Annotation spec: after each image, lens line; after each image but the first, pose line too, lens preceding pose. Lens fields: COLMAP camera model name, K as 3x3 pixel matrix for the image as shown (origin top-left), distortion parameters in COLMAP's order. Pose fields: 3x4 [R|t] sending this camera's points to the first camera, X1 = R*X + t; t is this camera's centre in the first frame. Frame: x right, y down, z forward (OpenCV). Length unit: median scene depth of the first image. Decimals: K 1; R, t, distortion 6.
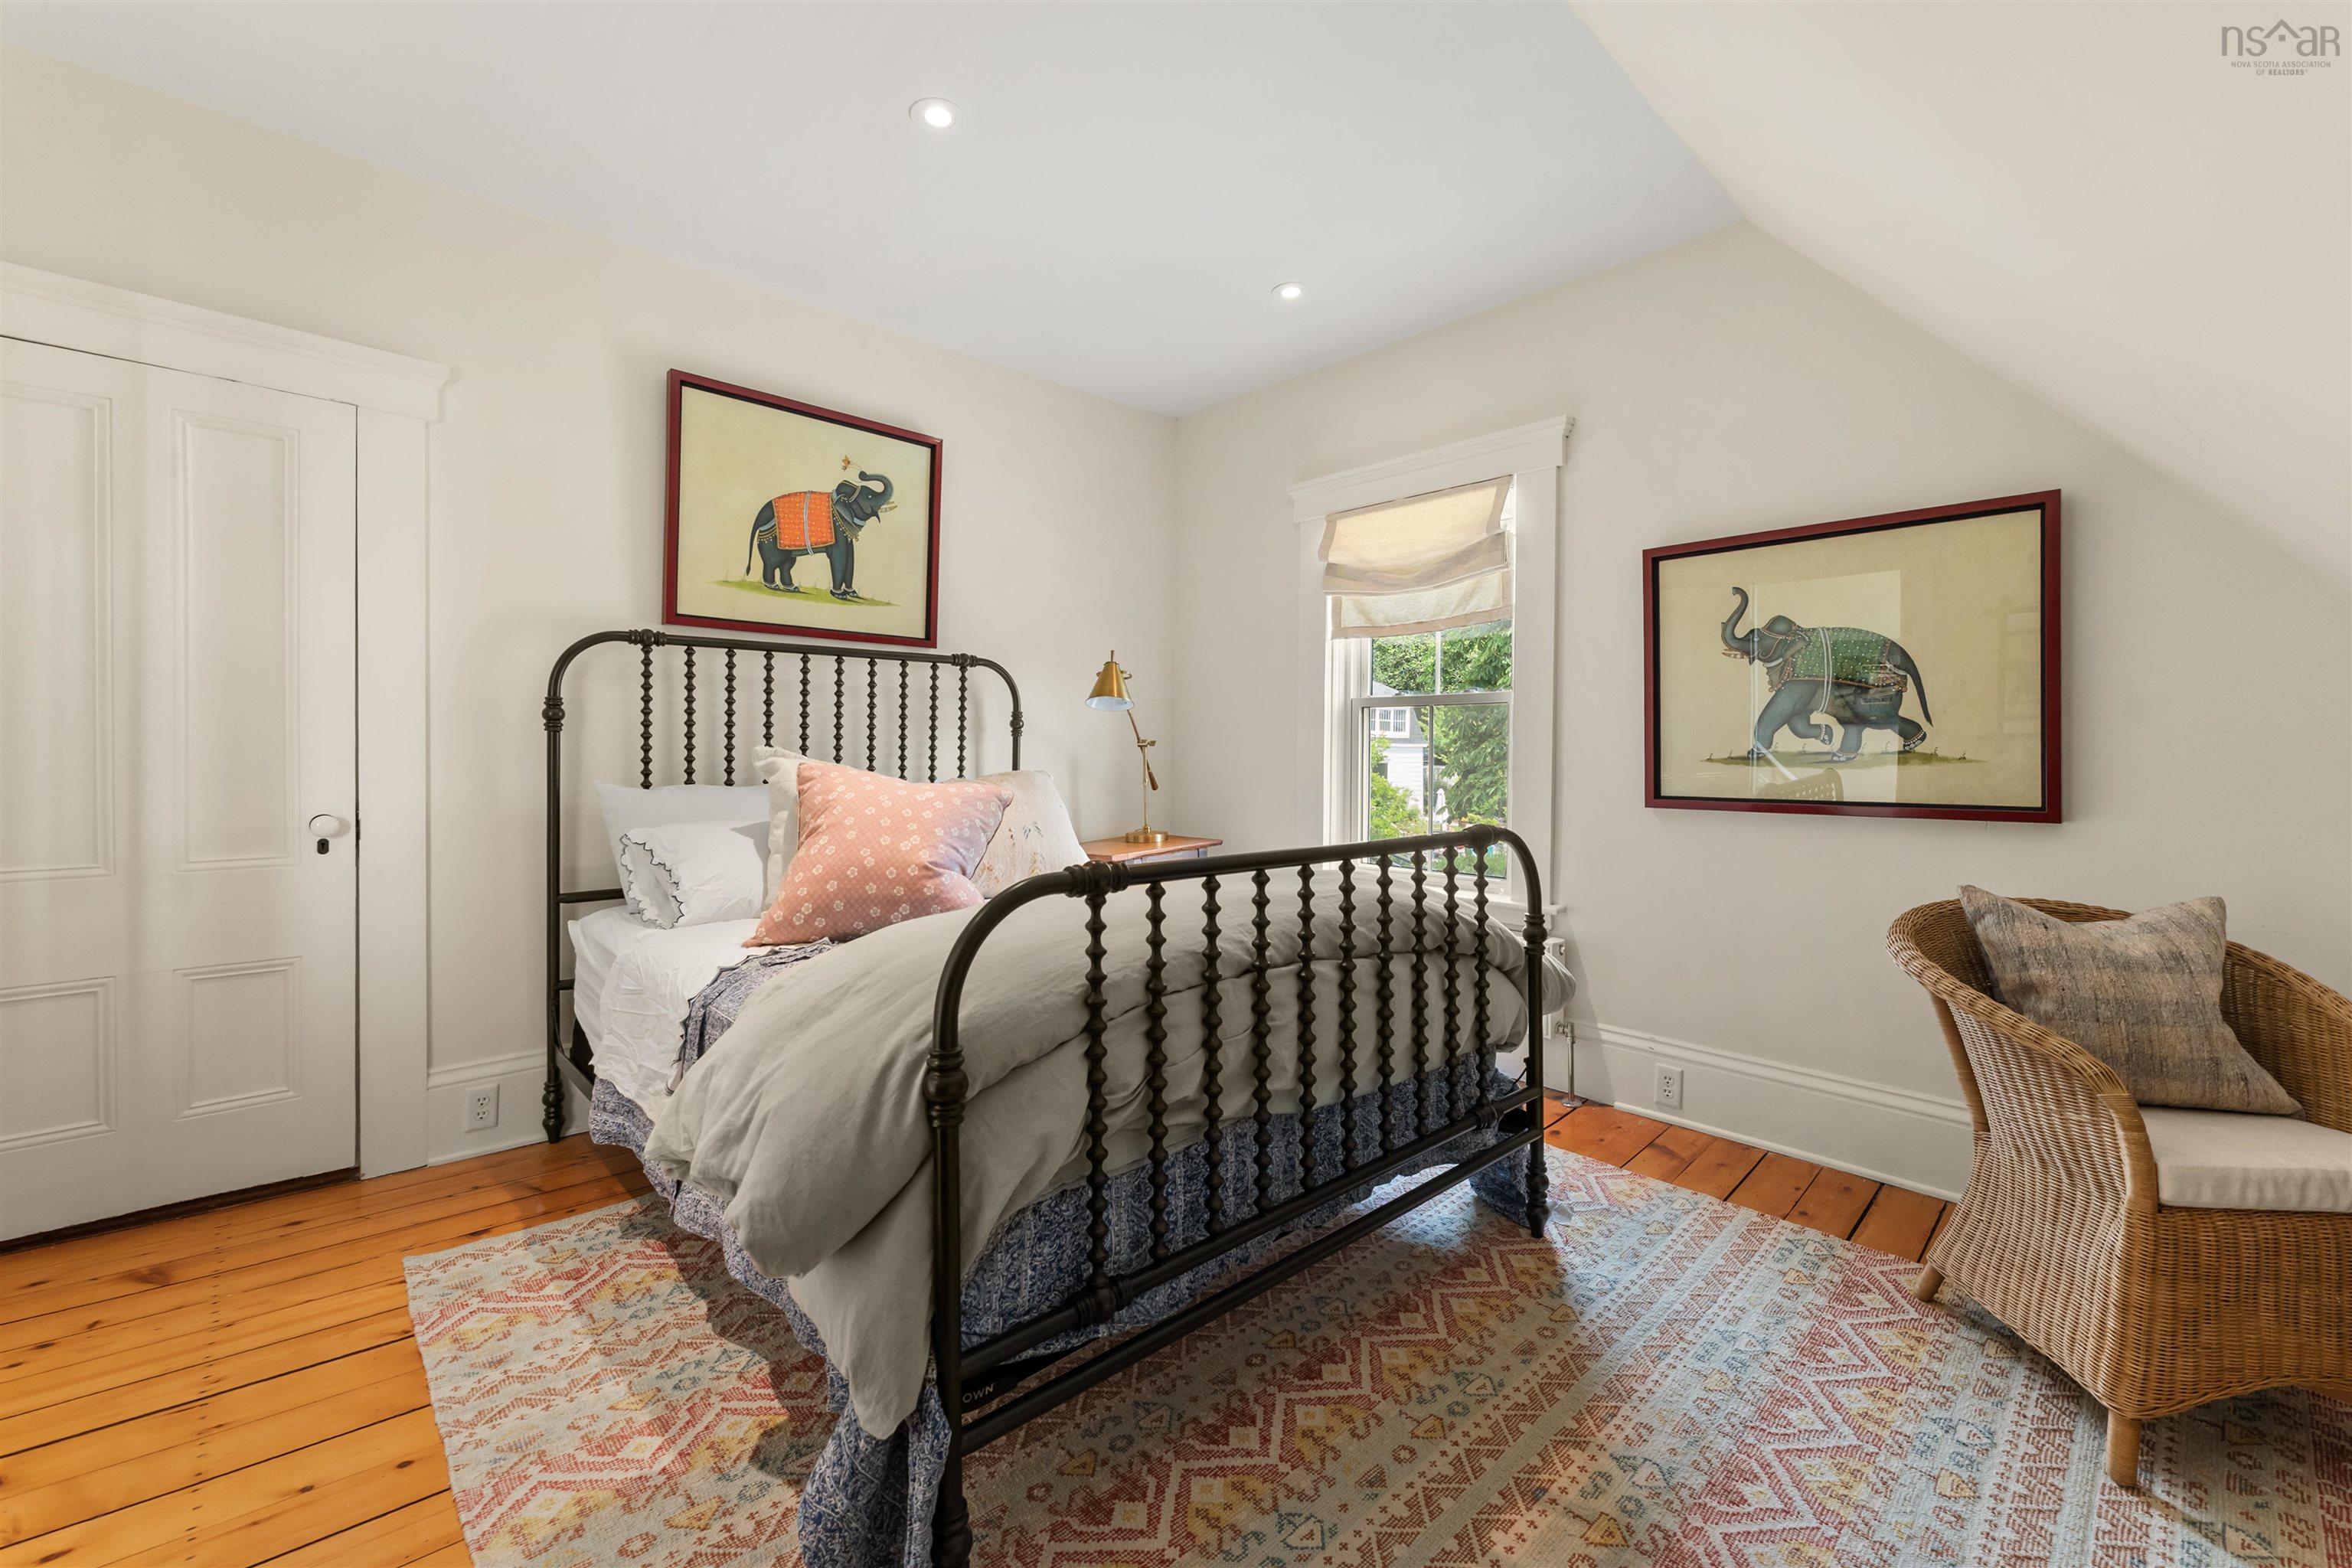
lens RADIAL K [[959.2, 0, 1178.3], [0, 959.2, 759.2], [0, 0, 1]] dist [0.000666, -0.000051]
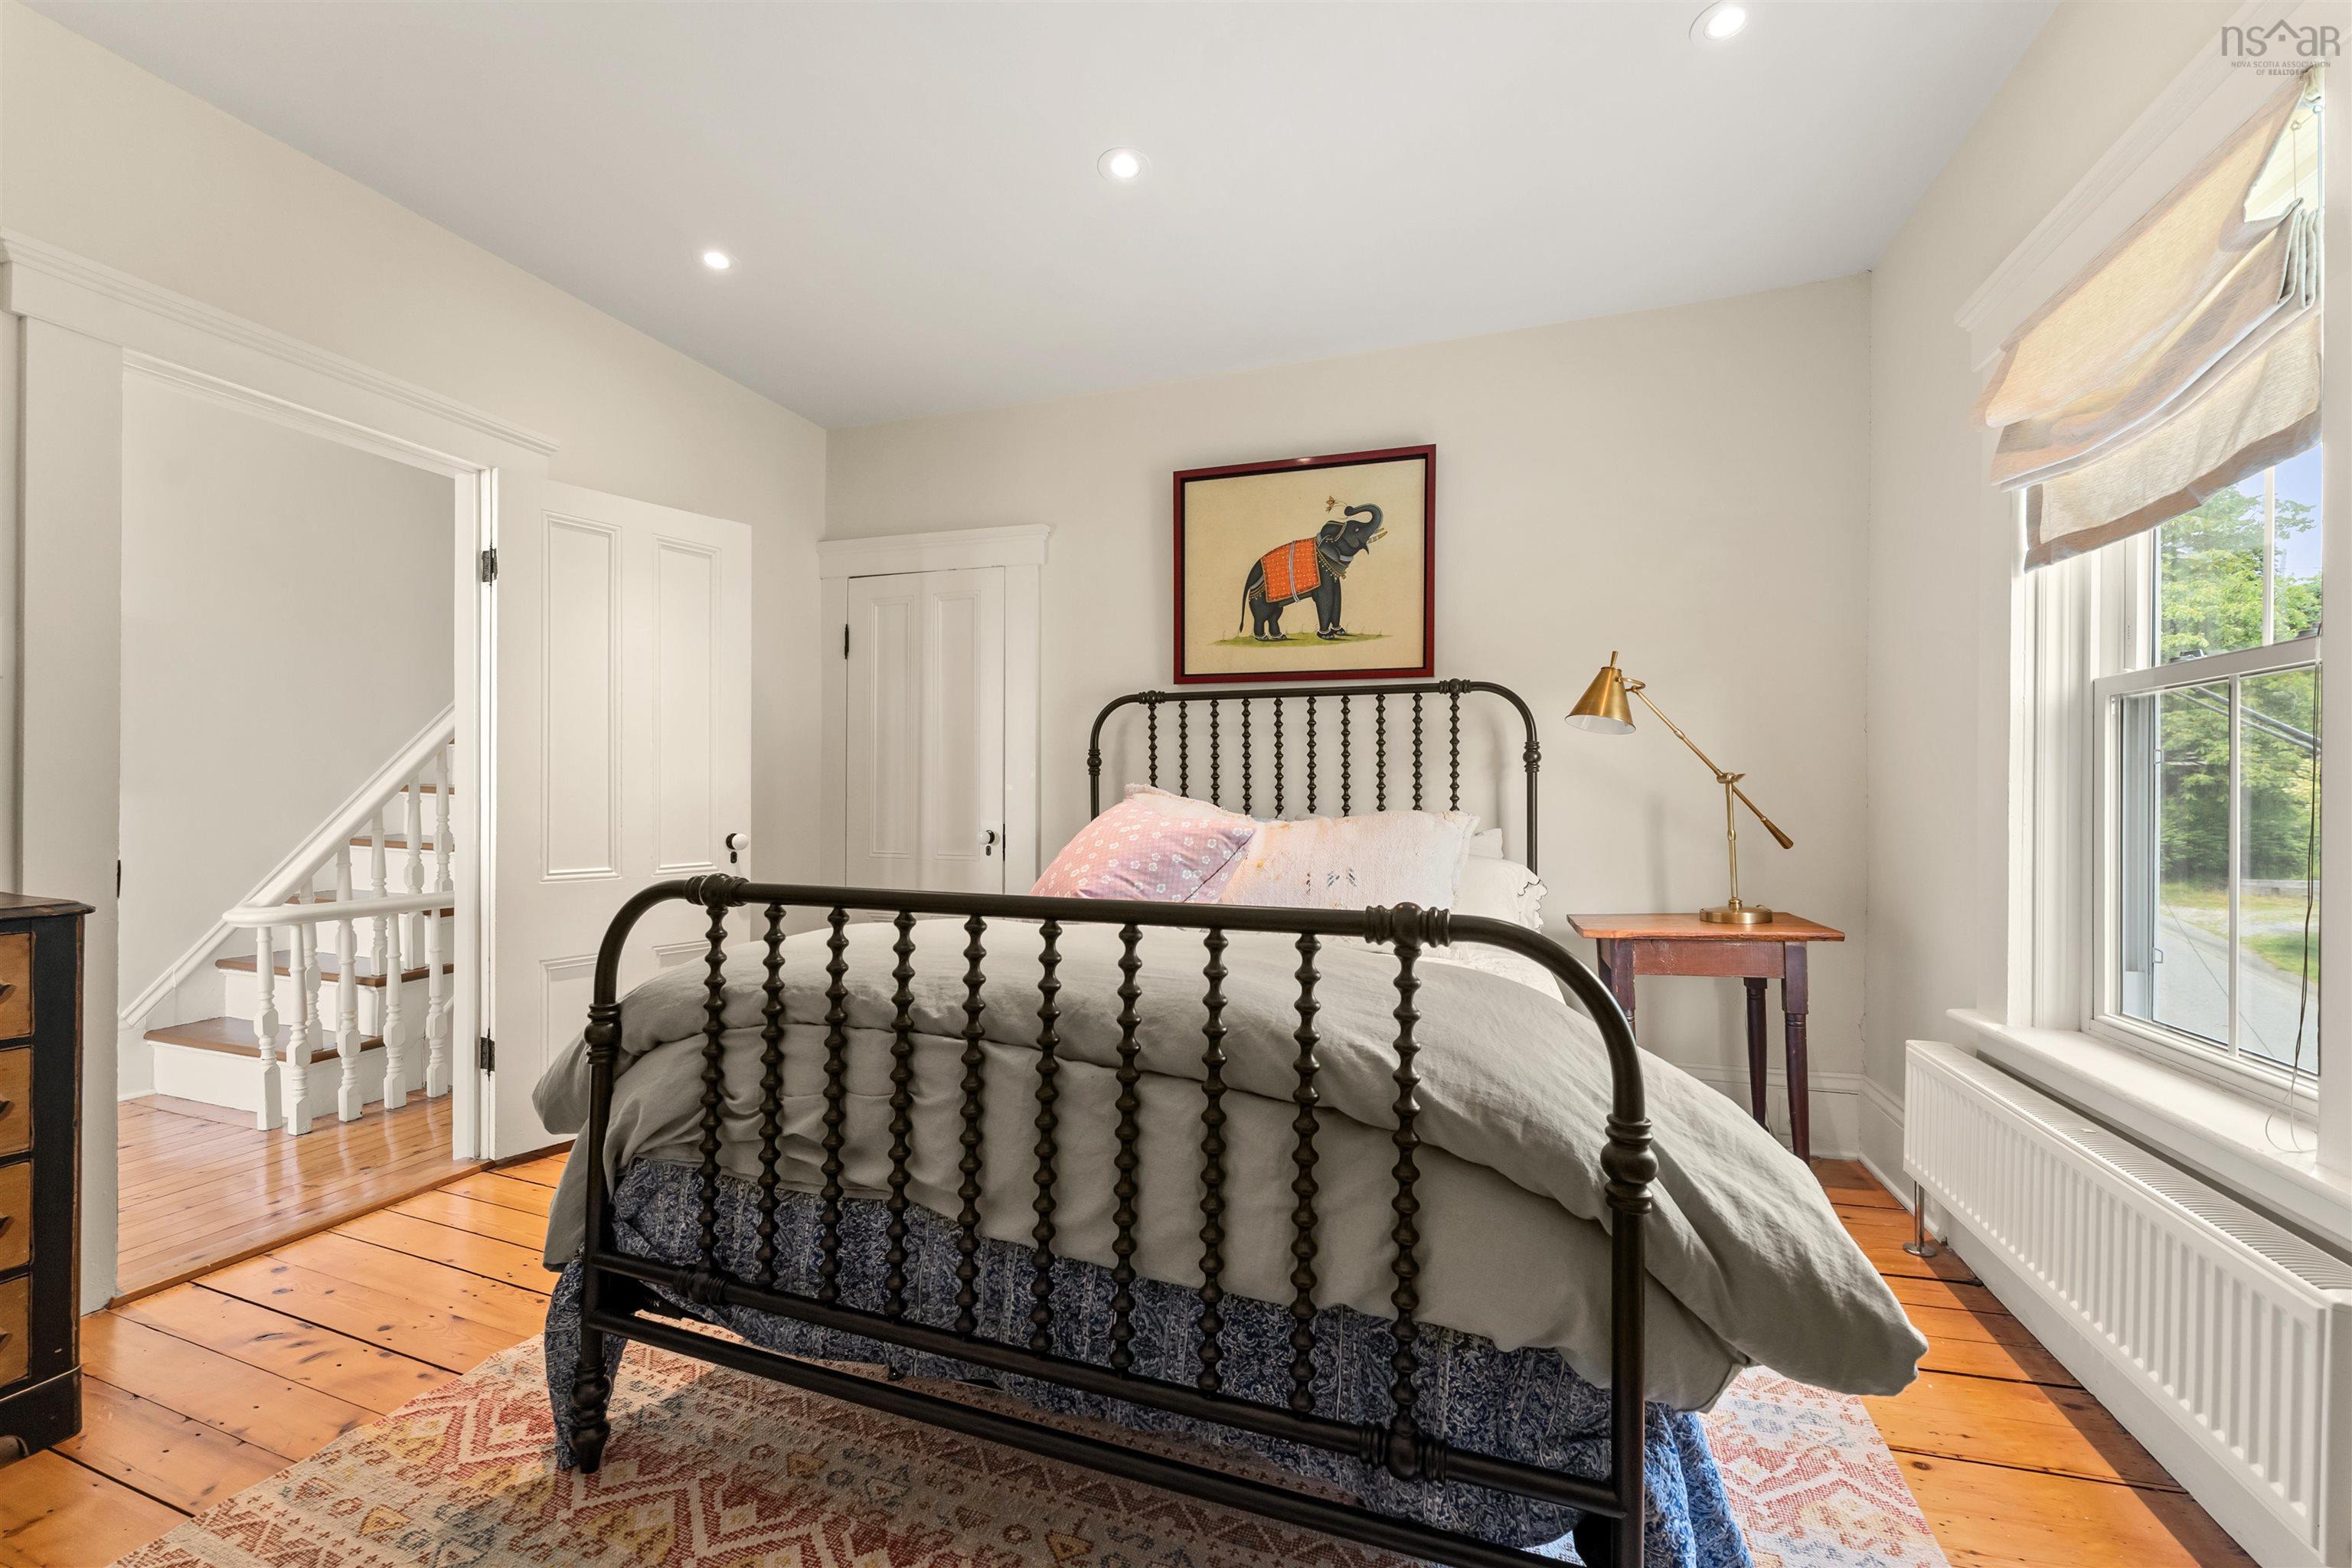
lens RADIAL K [[939.7, 0, 1173.0], [0, 939.7, 801.7], [0, 0, 1]] dist [0.000780, 0.000045]
pose [[0.457784, 0.002808, -0.889059, 0.479571], [-0.013038, 0.999909, -0.003555, 0.009829], [0.888968, 0.013218, 0.457779, 0.430323]]
